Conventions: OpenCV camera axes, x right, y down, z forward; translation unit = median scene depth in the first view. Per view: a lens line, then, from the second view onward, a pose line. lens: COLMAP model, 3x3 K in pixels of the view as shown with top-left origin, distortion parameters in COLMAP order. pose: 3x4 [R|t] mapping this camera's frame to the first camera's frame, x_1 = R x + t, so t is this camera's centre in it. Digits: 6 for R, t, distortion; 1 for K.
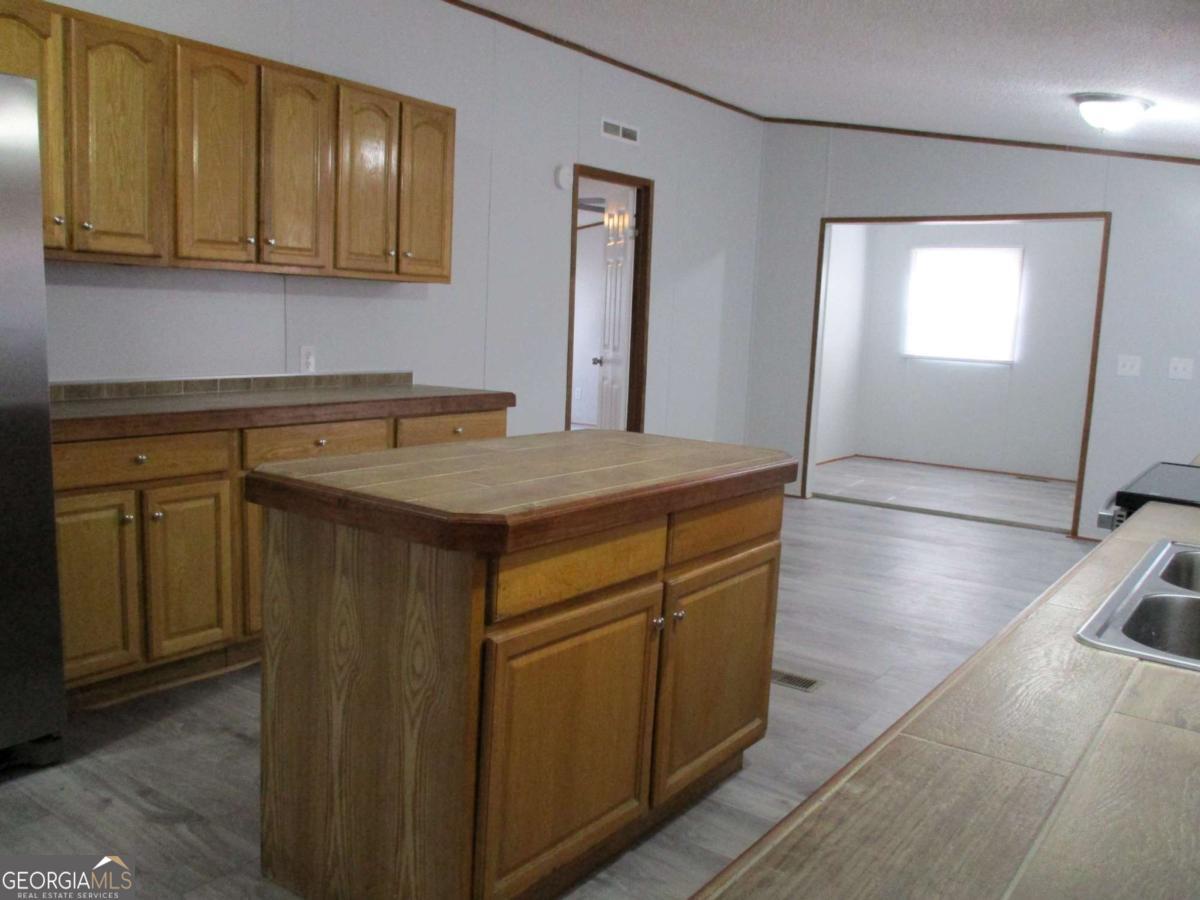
lens RADIAL K [[1012.4, 0, 600.9], [0, 1012.4, 440.2], [0, 0, 1]] dist [-0.013361, 0.006365]
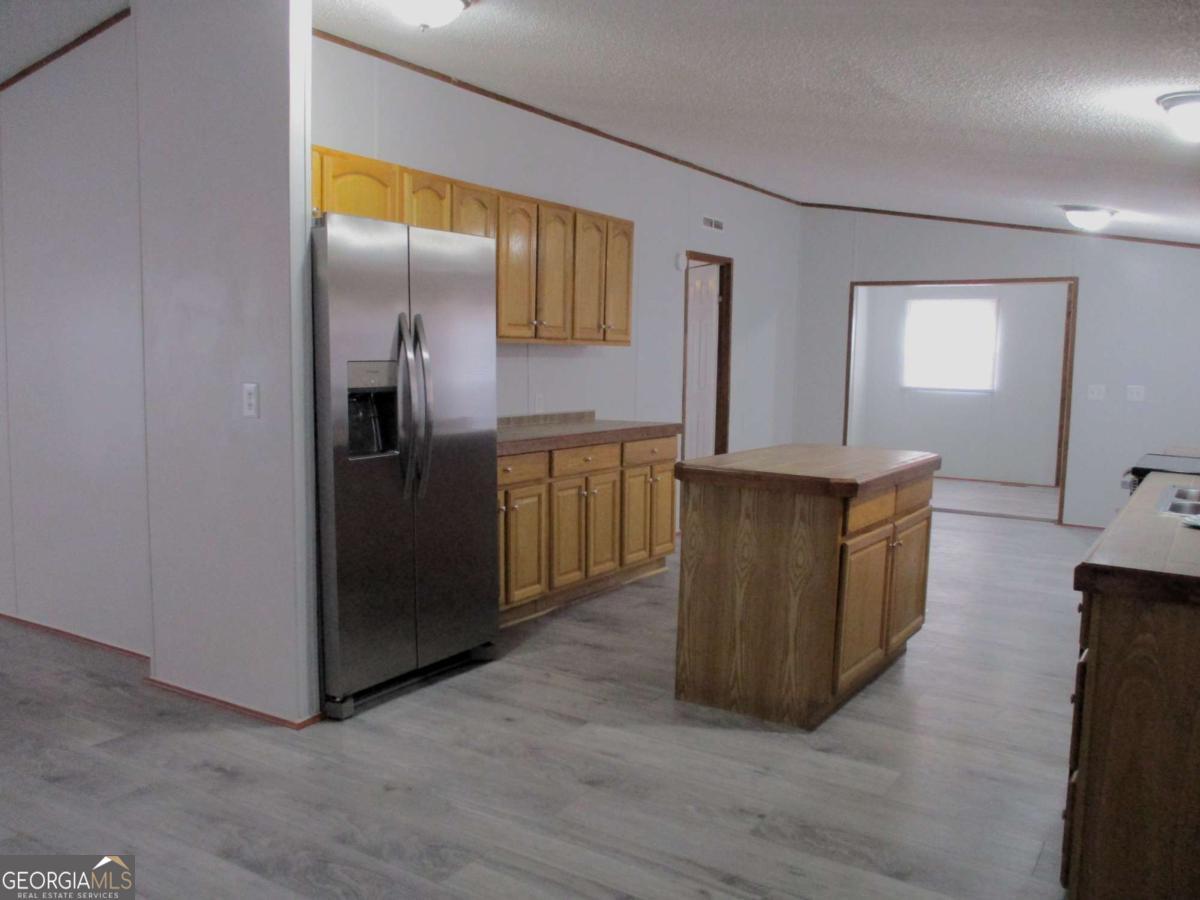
lens RADIAL K [[983.8, 0, 600.2], [0, 983.8, 441.0], [0, 0, 1]] dist [-0.043625, 0.014244]
pose [[0.998663, -0.028373, 0.043223, -0.319997], [0.029824, 0.999000, -0.033303, 0.023607], [-0.042235, 0.034547, 0.998510, -0.426376]]
